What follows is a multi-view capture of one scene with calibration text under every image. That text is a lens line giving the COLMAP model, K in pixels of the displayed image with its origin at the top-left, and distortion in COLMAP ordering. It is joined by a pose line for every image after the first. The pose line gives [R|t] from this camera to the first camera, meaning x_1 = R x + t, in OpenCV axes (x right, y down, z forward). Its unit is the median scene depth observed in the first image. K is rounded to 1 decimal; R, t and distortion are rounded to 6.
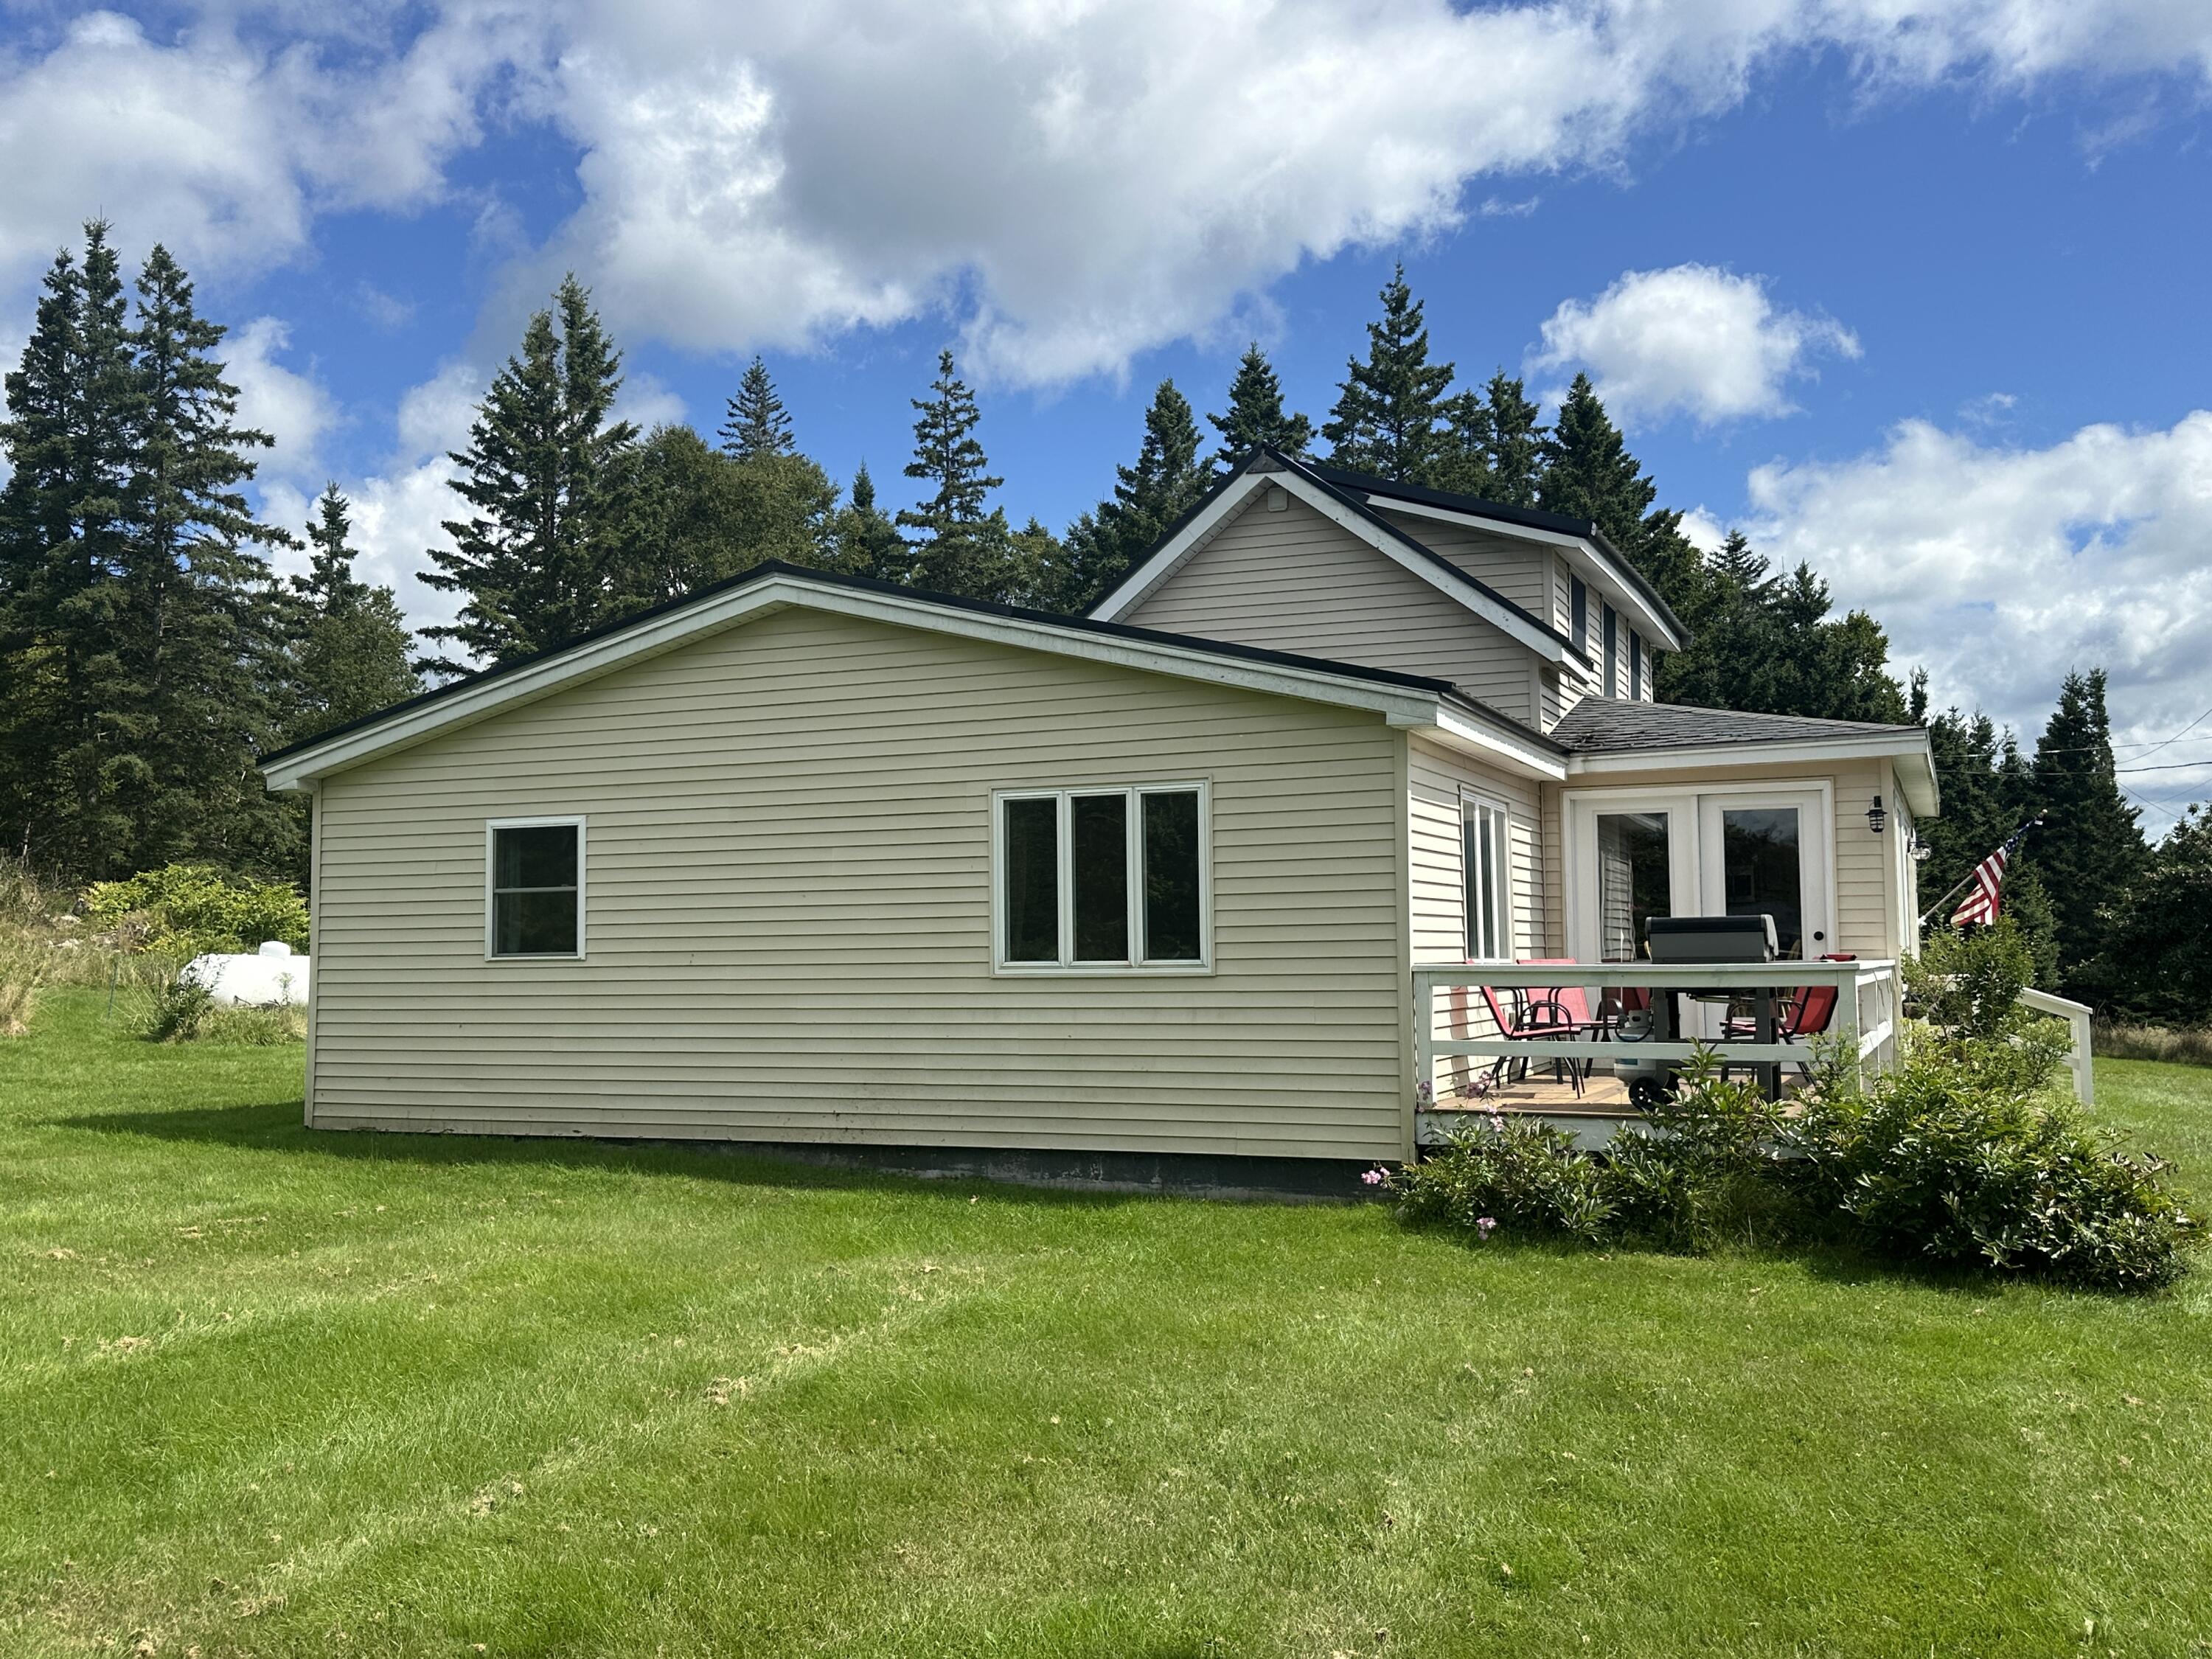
lens RADIAL K [[1879.2, 0, 1106.0], [0, 1879.2, 829.5], [0, 0, 1]] dist [0.186051, -0.289507]
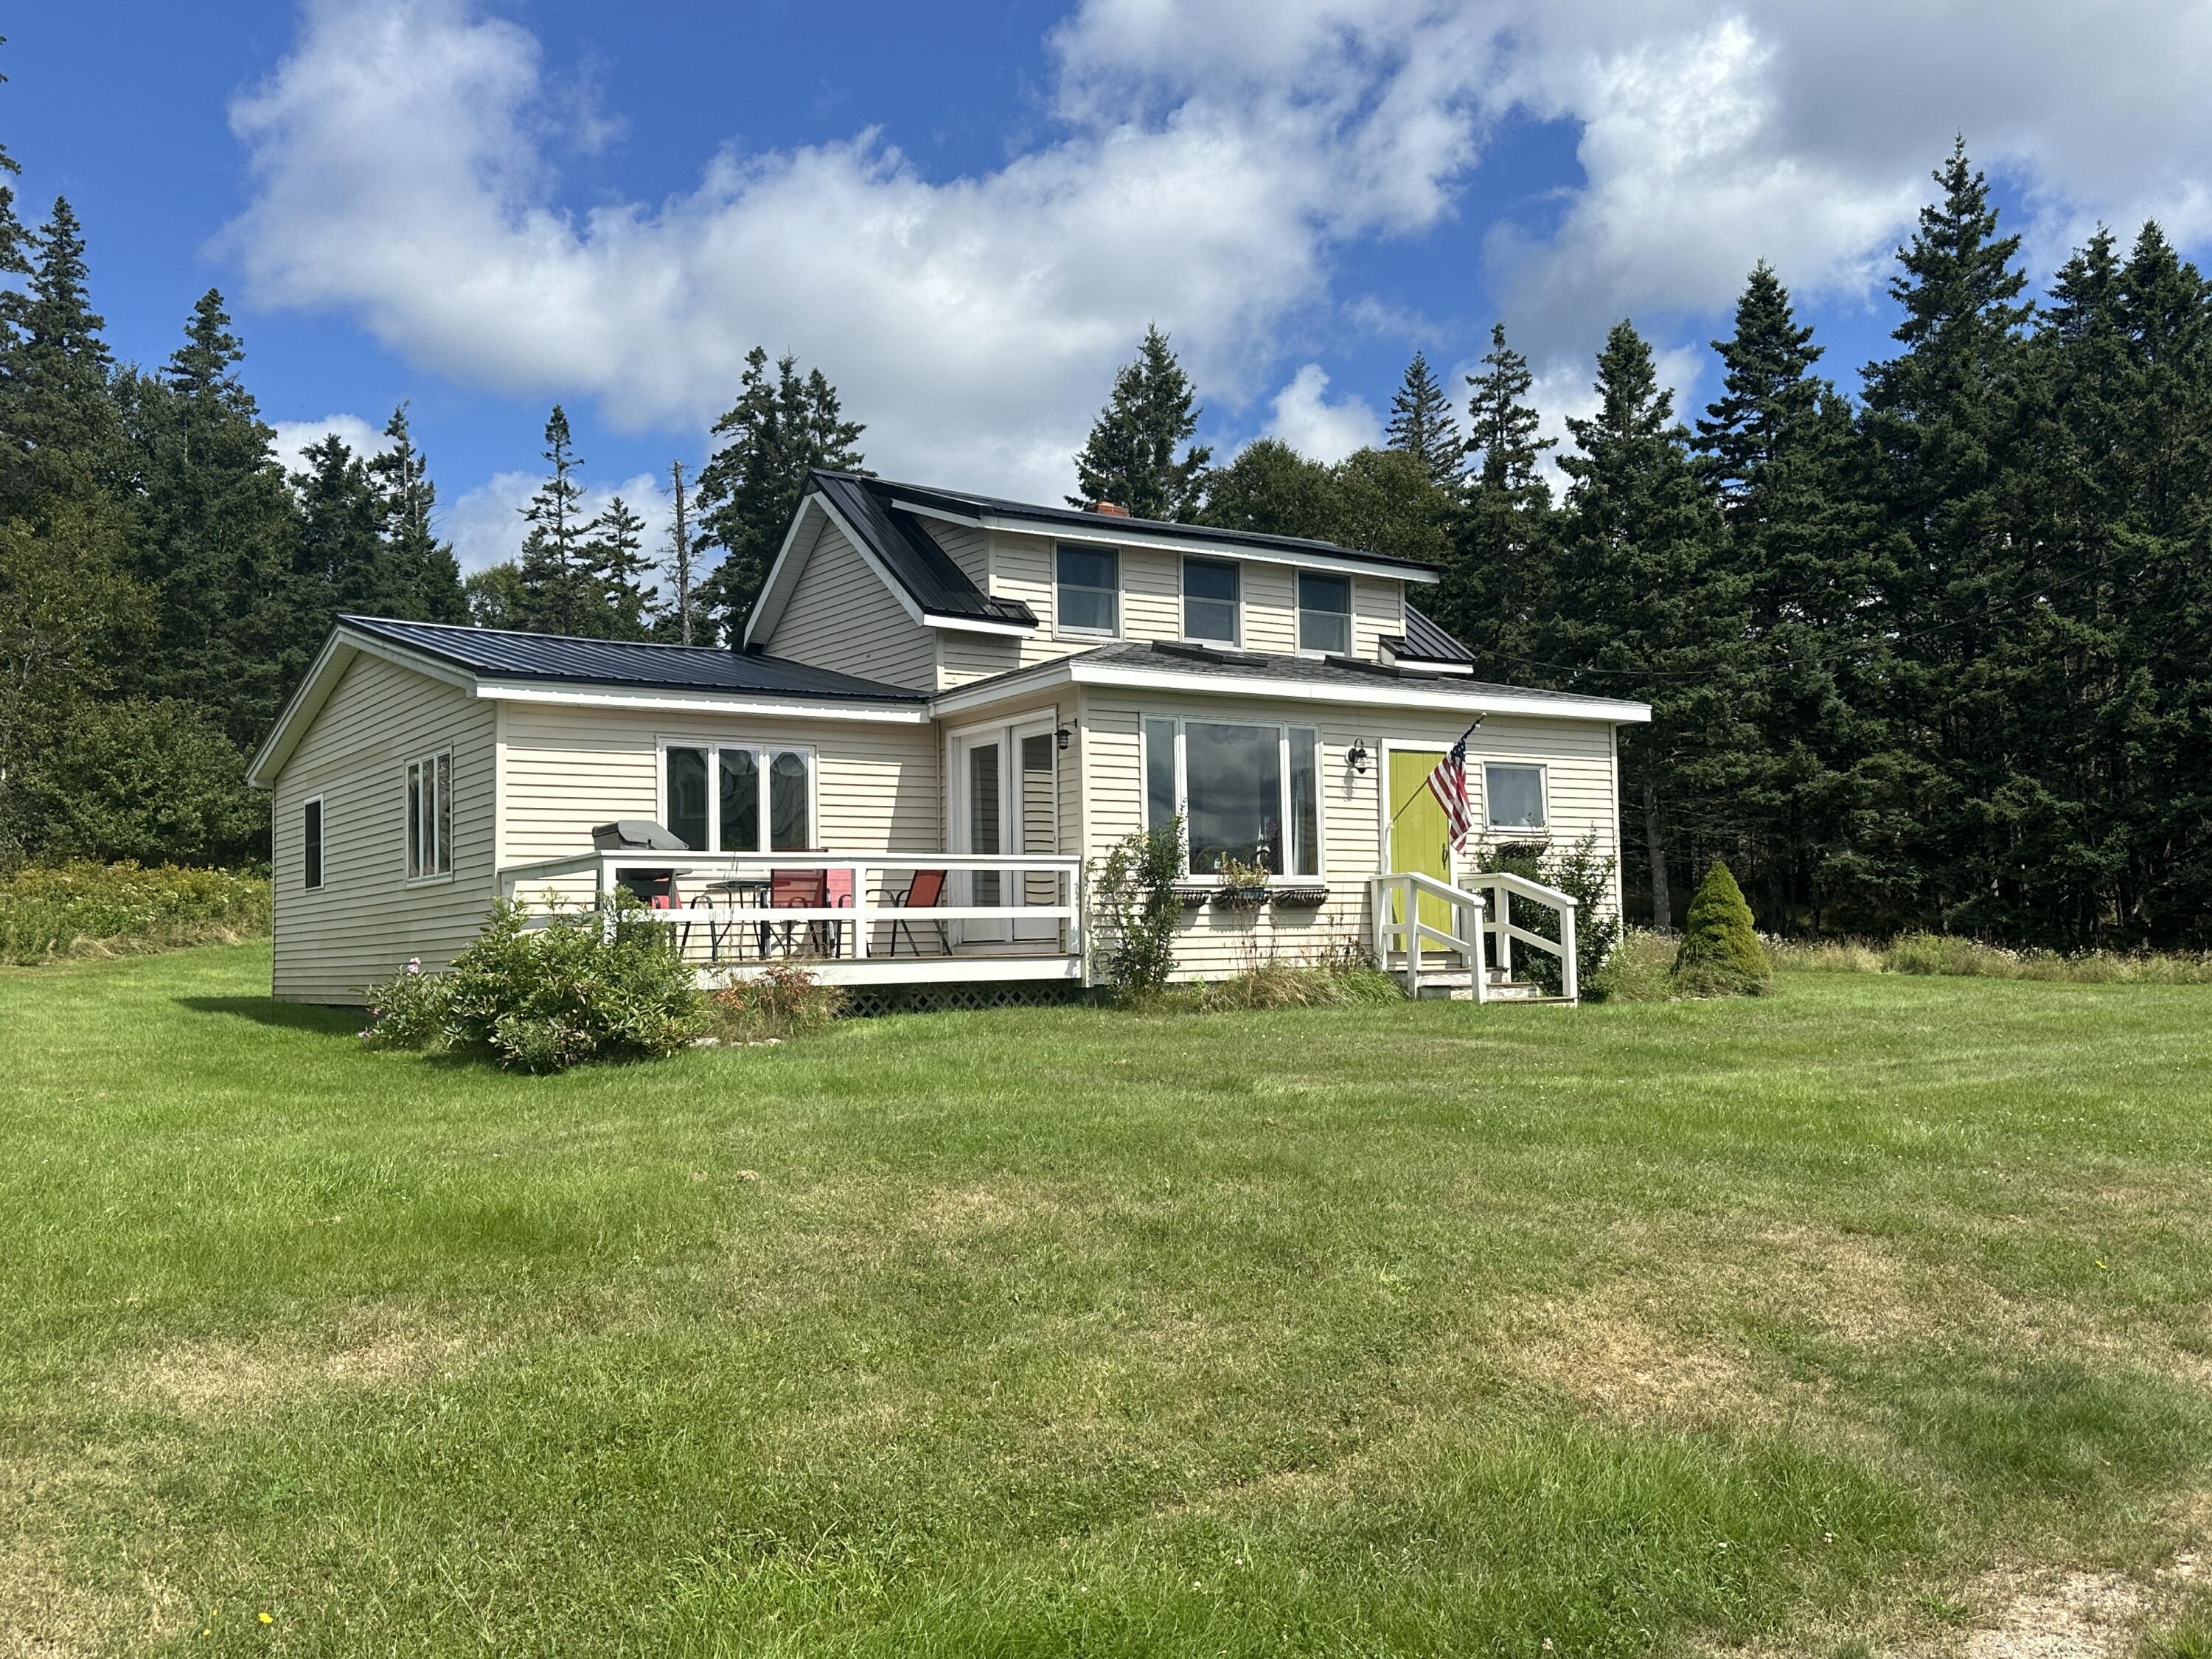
lens RADIAL K [[1879.2, 0, 1106.0], [0, 1879.2, 829.5], [0, 0, 1]] dist [0.186051, -0.289507]
pose [[0.859912, -0.044044, -0.508538, 0.247210], [0.049030, 0.998791, -0.003597, 0.013767], [0.508082, -0.021840, 0.861032, 0.001924]]
